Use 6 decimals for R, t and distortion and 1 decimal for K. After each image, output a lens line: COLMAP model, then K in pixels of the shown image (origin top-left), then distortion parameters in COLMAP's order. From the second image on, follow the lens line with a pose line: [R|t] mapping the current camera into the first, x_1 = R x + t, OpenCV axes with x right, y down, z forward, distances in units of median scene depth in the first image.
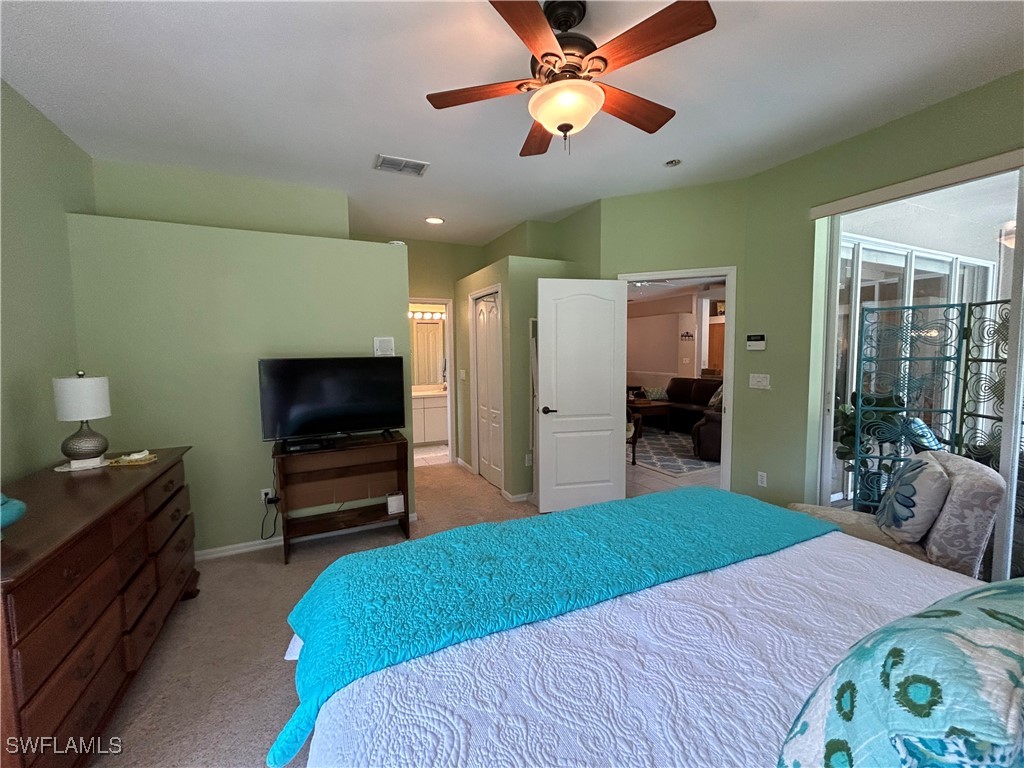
lens RADIAL K [[416.4, 0, 511.5], [0, 416.4, 378.2], [0, 0, 1]] dist [0.001083, 0.000724]
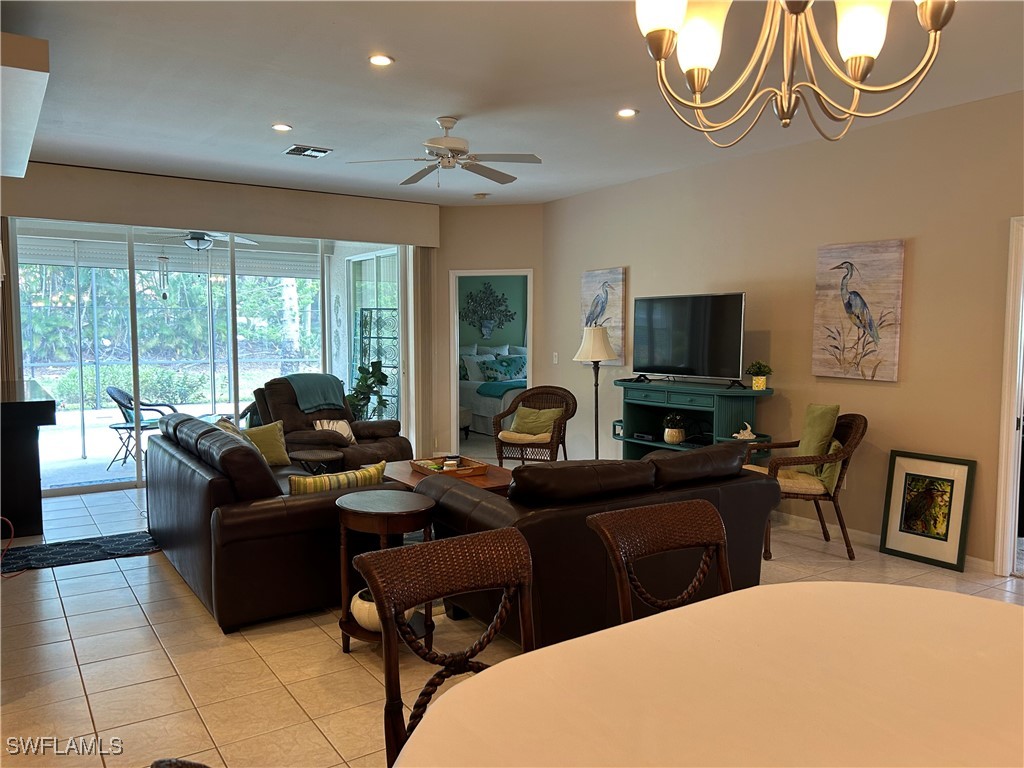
lens RADIAL K [[768.8, 0, 517.1], [0, 768.8, 392.3], [0, 0, 1]] dist [0.058249, -0.067238]
pose [[-0.988685, 0.018837, -0.148820, 0.863548], [-0.002872, 0.989525, 0.144335, -0.289939], [0.149980, 0.143129, -0.978274, 4.306452]]
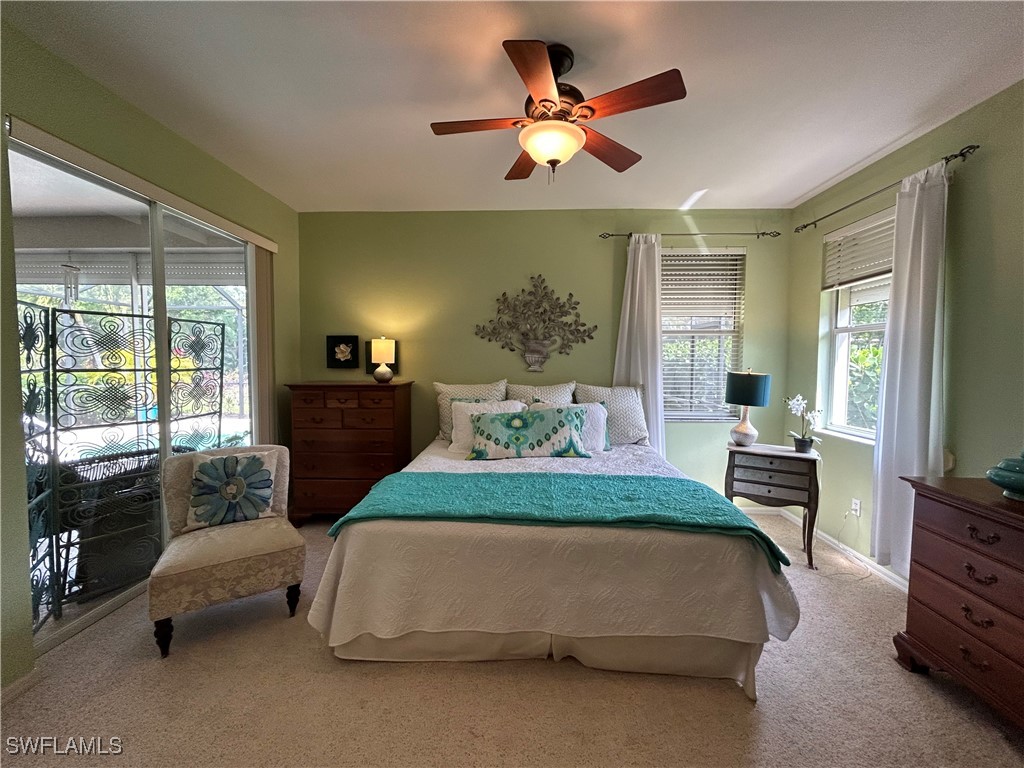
lens RADIAL K [[416.4, 0, 509.0], [0, 416.4, 382.7], [0, 0, 1]] dist [0.001083, 0.000724]
pose [[-0.884179, -0.021788, 0.466640, -0.181108], [0.032450, 0.993634, 0.107879, -0.079012], [-0.466020, 0.110527, -0.877843, 1.265831]]
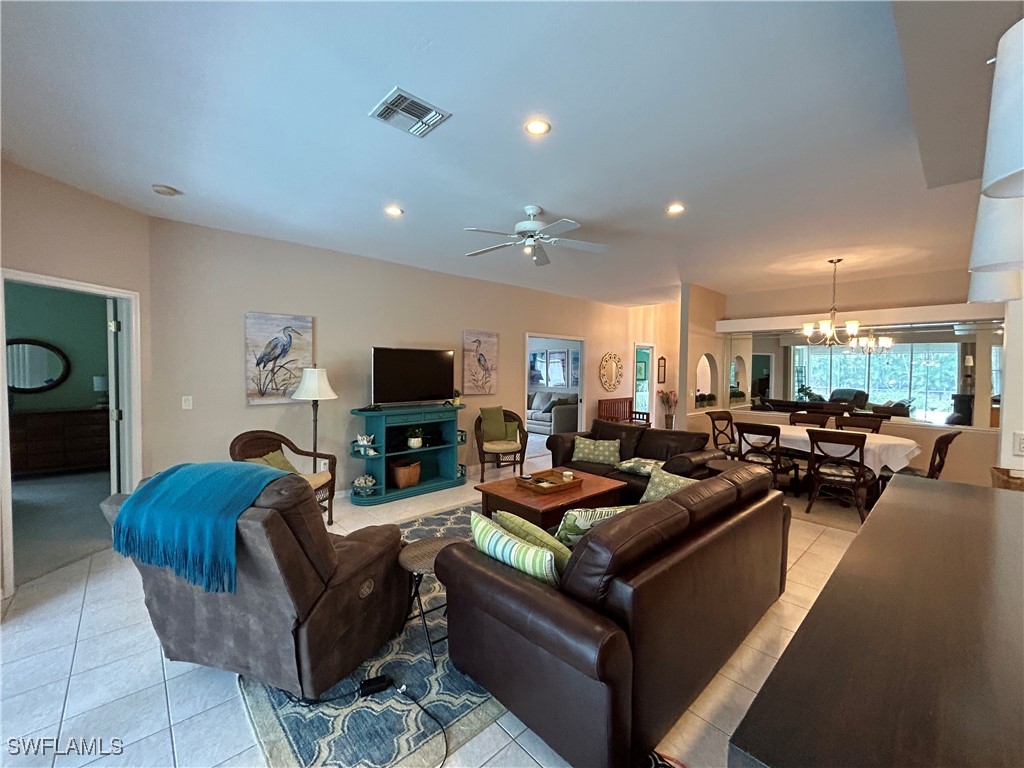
lens RADIAL K [[416.4, 0, 512.0], [0, 416.4, 380.6], [0, 0, 1]] dist [0.001083, 0.000724]
pose [[0.297781, 0.039379, -0.953822, 1.887869], [-0.072927, 0.997168, 0.018402, -0.175093], [0.951845, 0.064079, 0.299809, 2.083428]]
